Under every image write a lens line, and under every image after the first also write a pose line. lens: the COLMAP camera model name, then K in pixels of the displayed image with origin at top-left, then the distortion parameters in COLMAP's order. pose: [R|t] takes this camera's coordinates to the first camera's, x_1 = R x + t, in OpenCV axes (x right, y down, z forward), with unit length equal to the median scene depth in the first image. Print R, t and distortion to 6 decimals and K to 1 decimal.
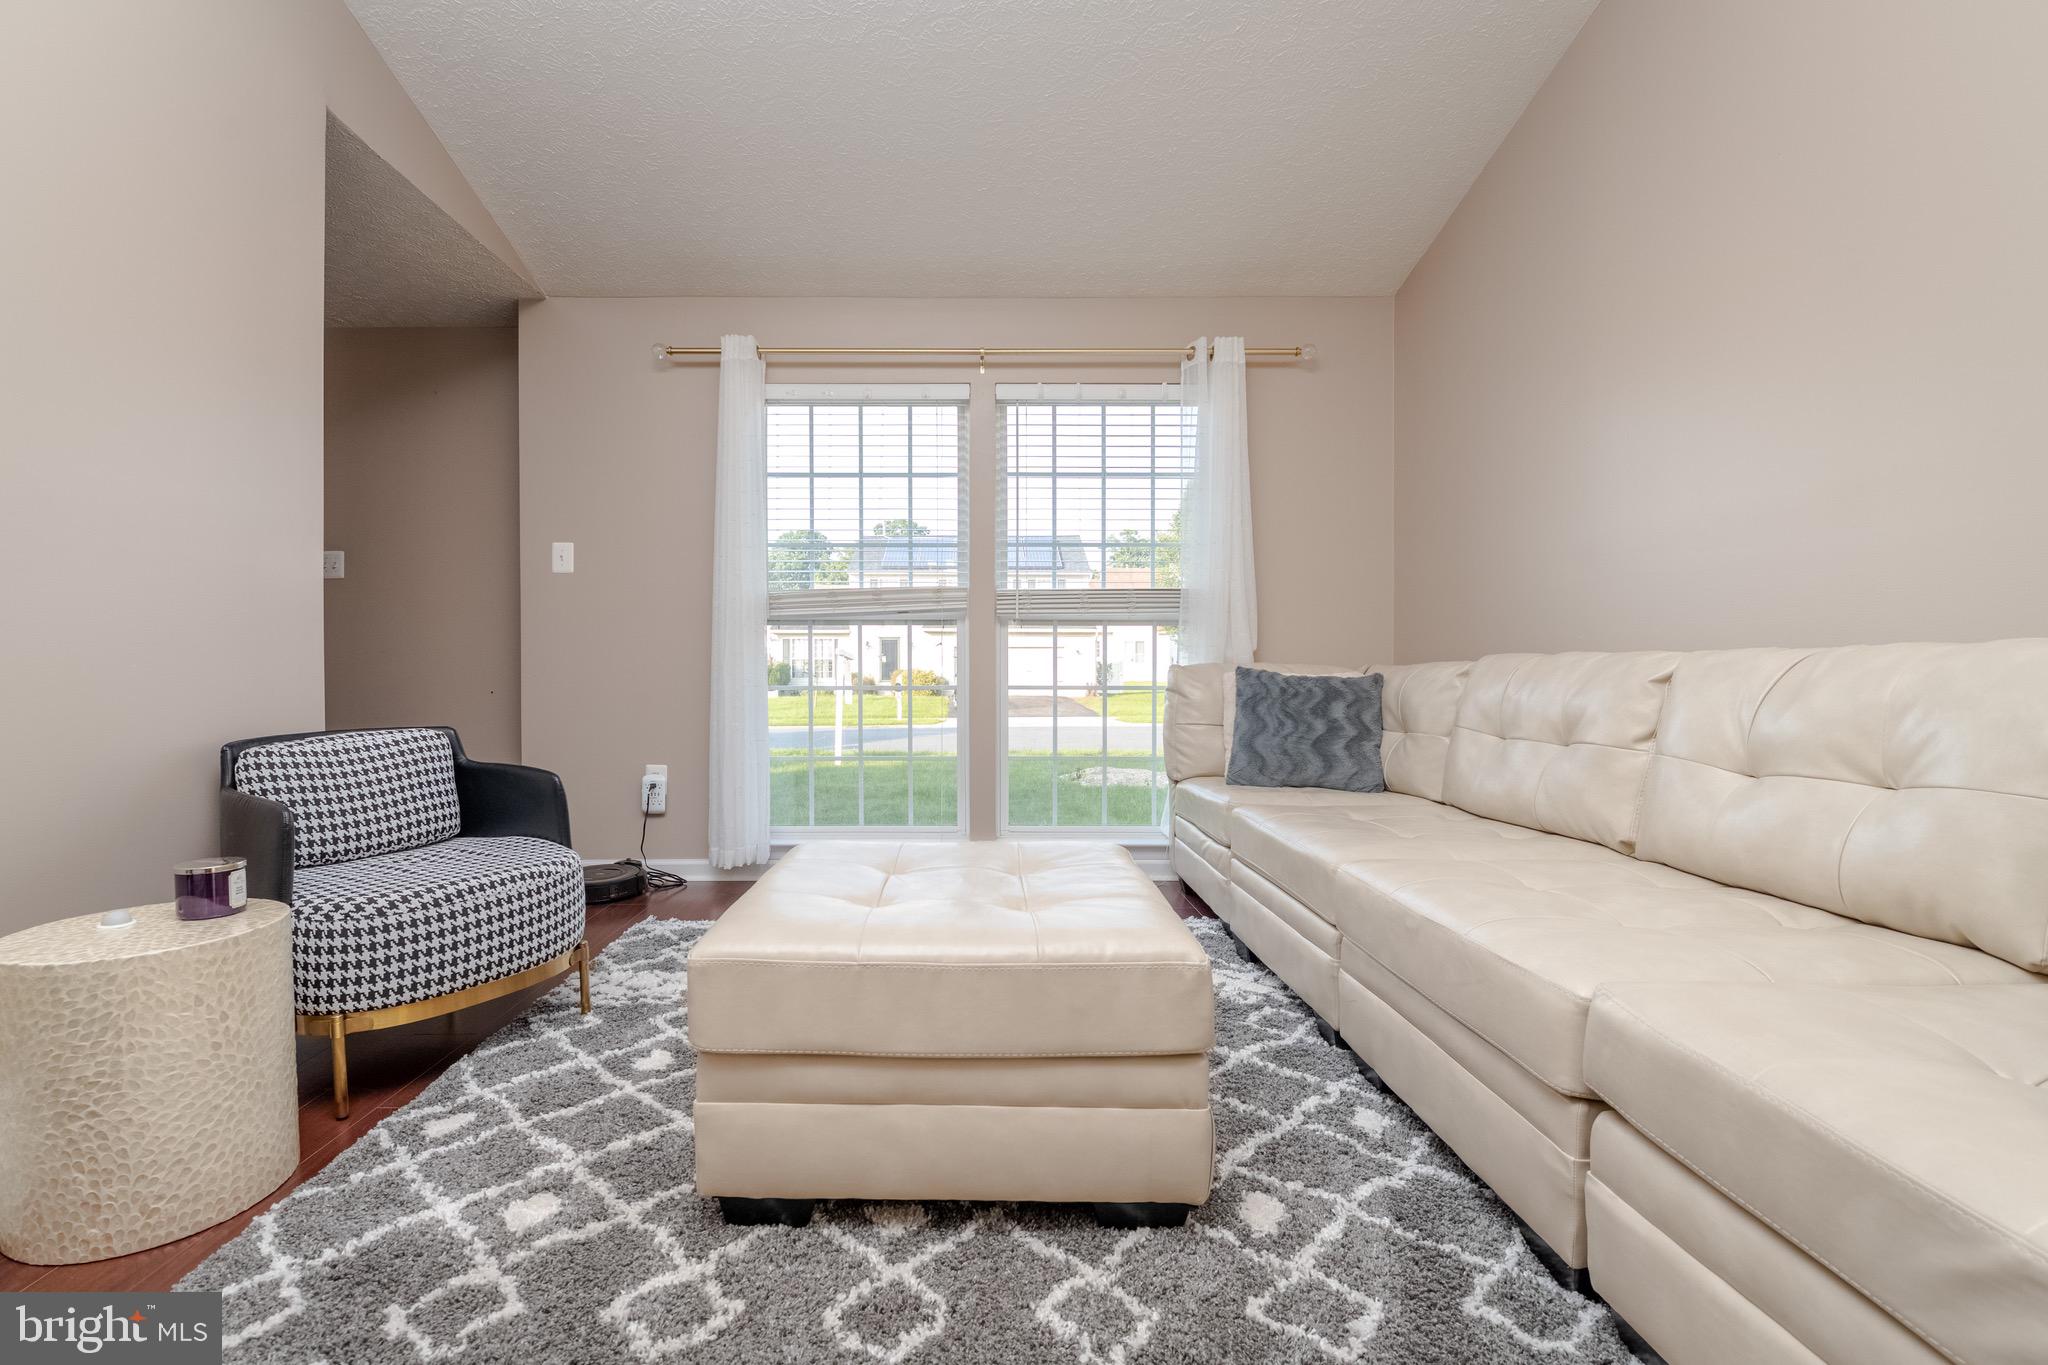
lens RADIAL K [[899.6, 0, 973.8], [0, 899.6, 673.5], [0, 0, 1]] dist [-0.003284, -0.012072]
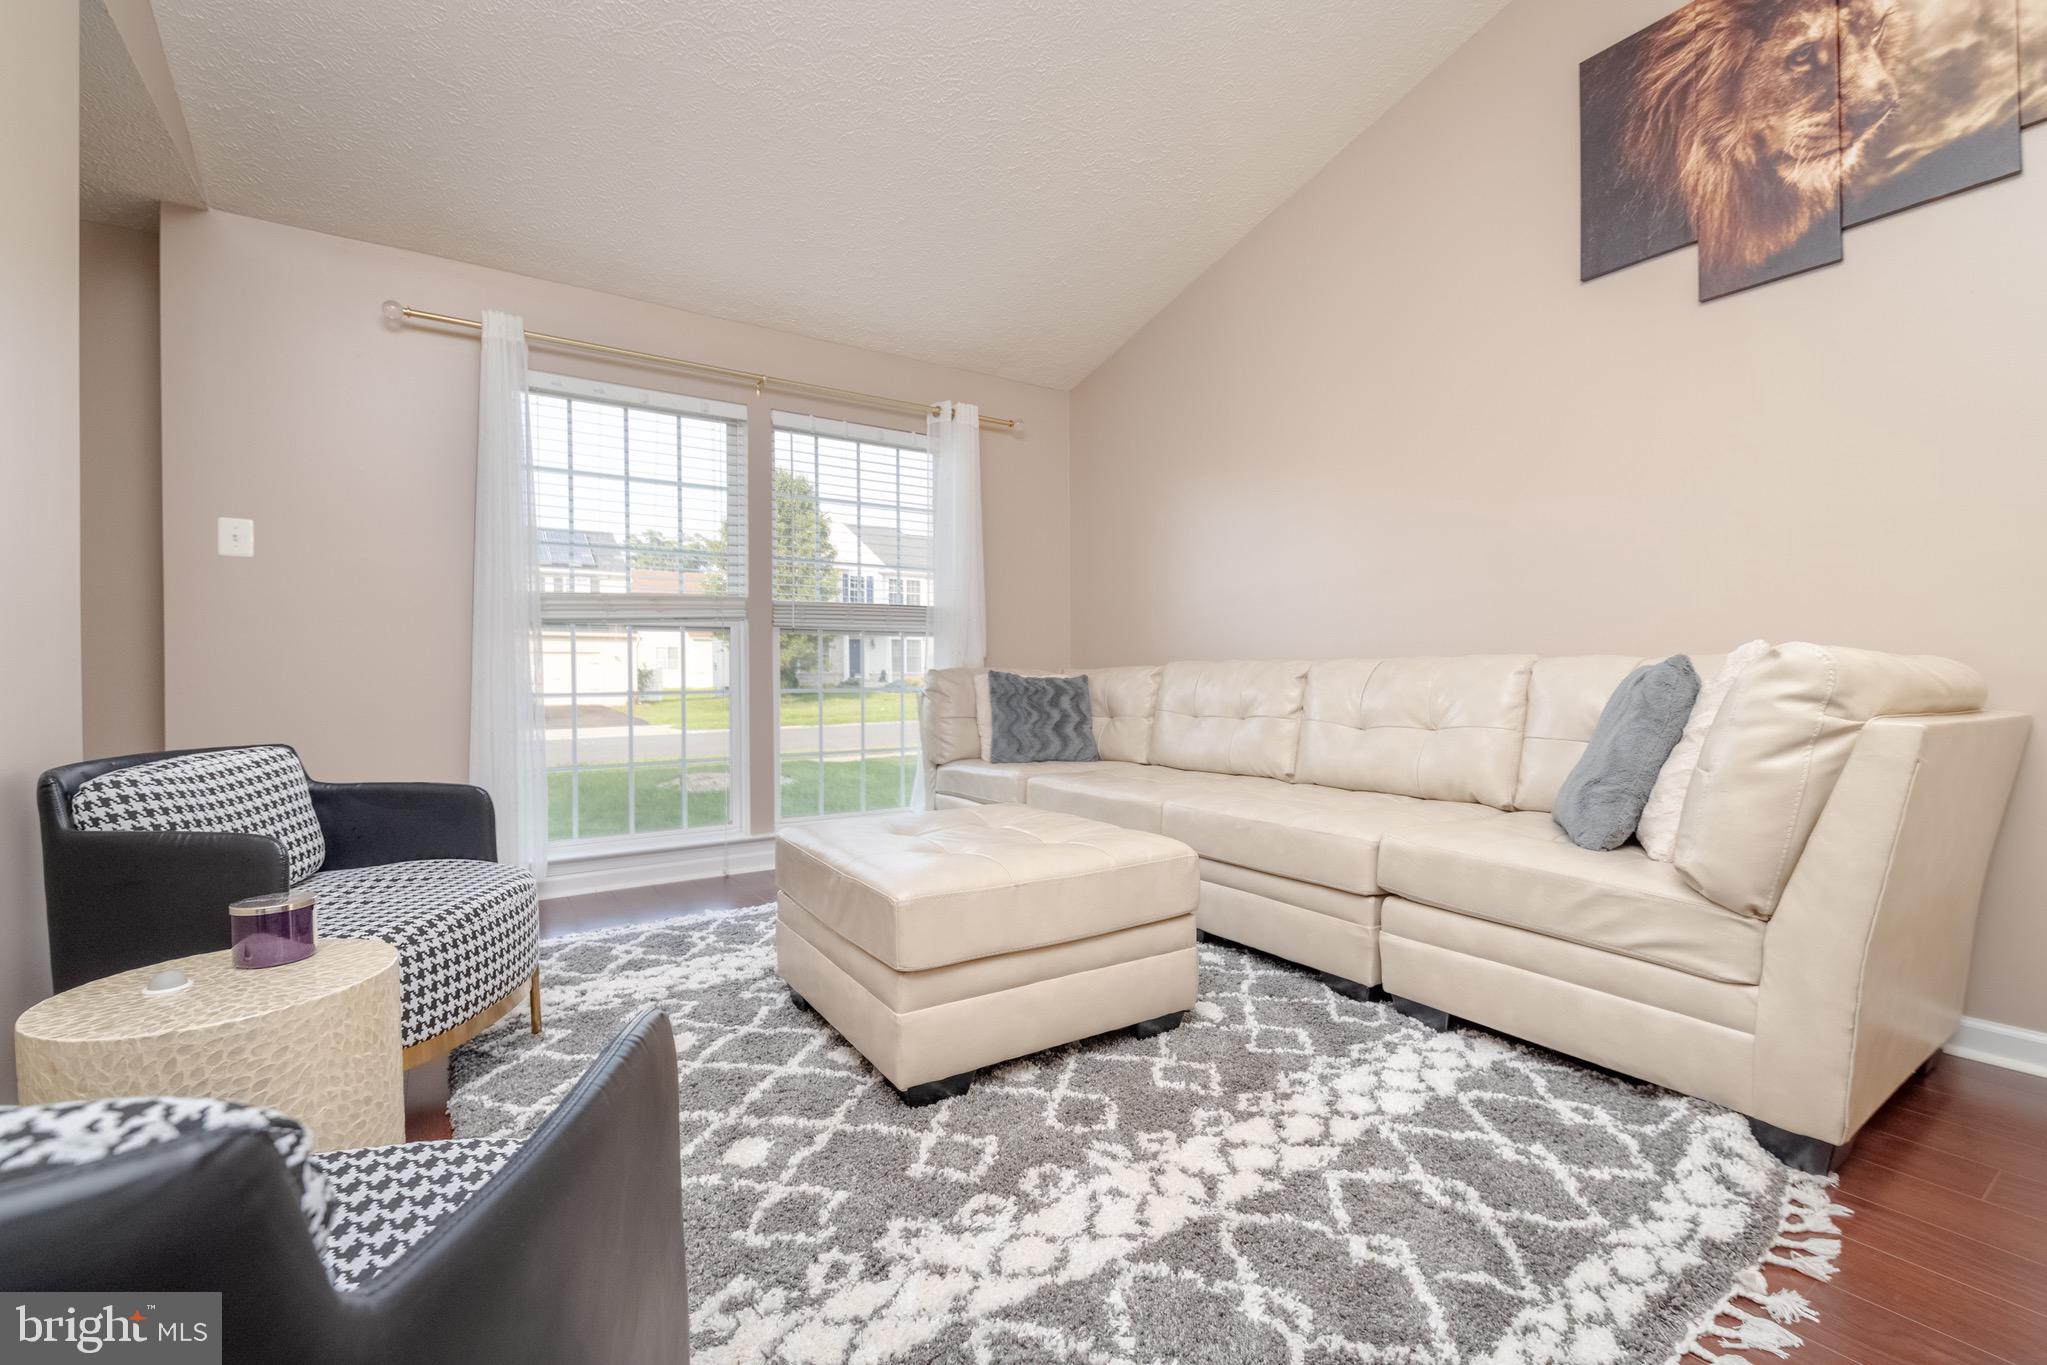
lens RADIAL K [[868.7, 0, 1040.9], [0, 868.7, 673.2], [0, 0, 1]] dist [-0.004263, -0.010417]
pose [[0.827048, -0.004860, 0.562111, -0.530534], [0.007969, 0.999963, -0.003080, 0.001233], [-0.562075, 0.007027, 0.827056, -0.078779]]
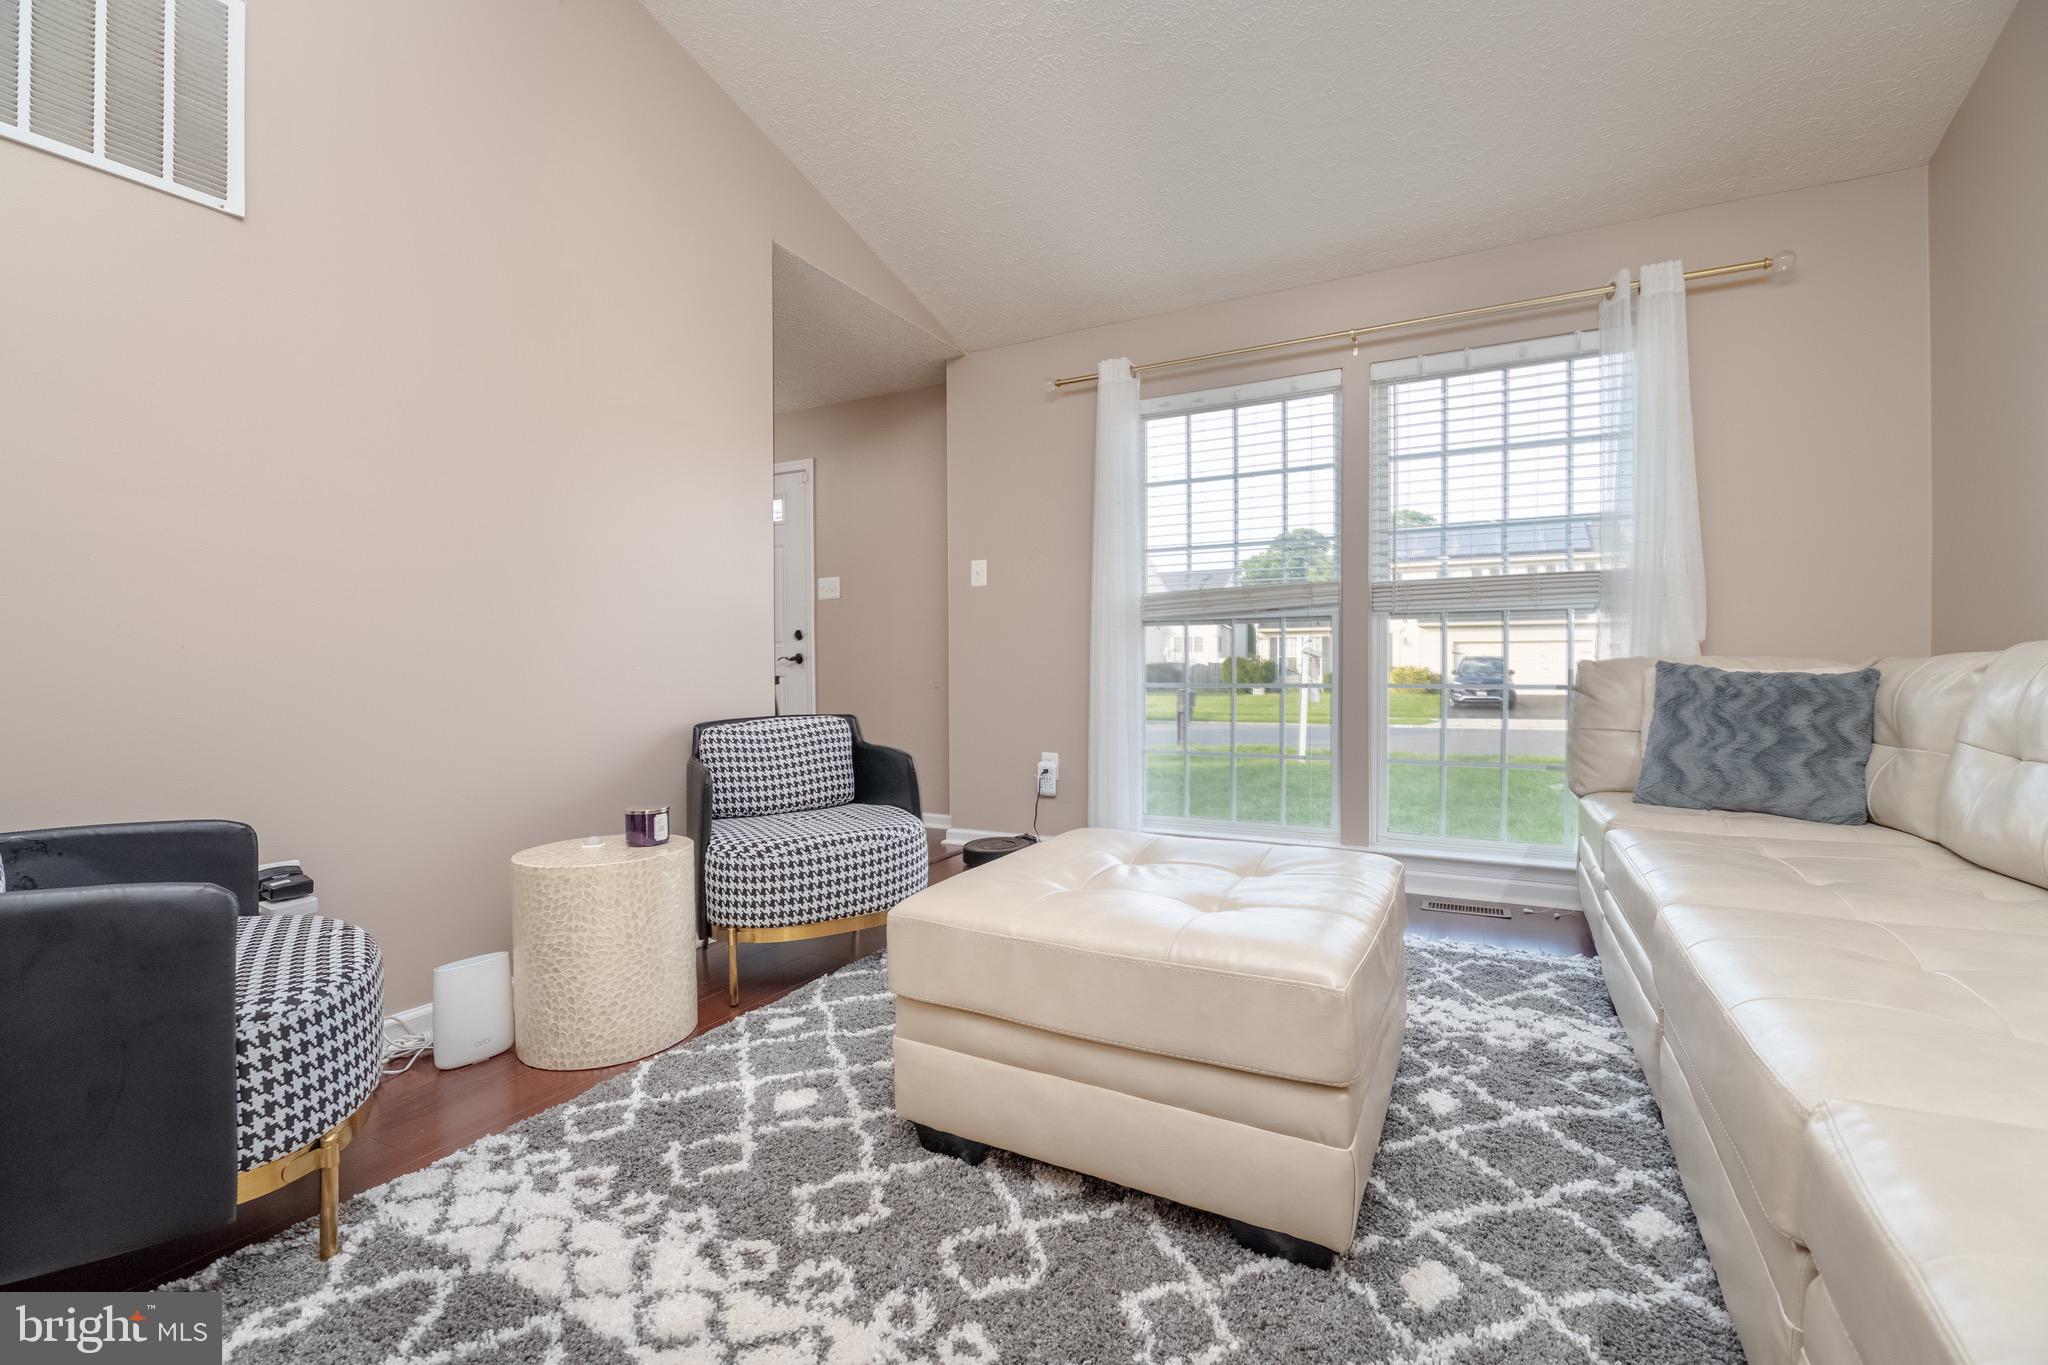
lens RADIAL K [[869.2, 0, 1041.4], [0, 869.2, 673.2], [0, 0, 1]] dist [-0.004263, -0.010417]
pose [[0.886926, -0.002197, -0.461907, 0.250394], [0.003750, 0.999990, 0.002443, -0.001155], [0.461897, -0.003899, 0.886925, 0.050861]]
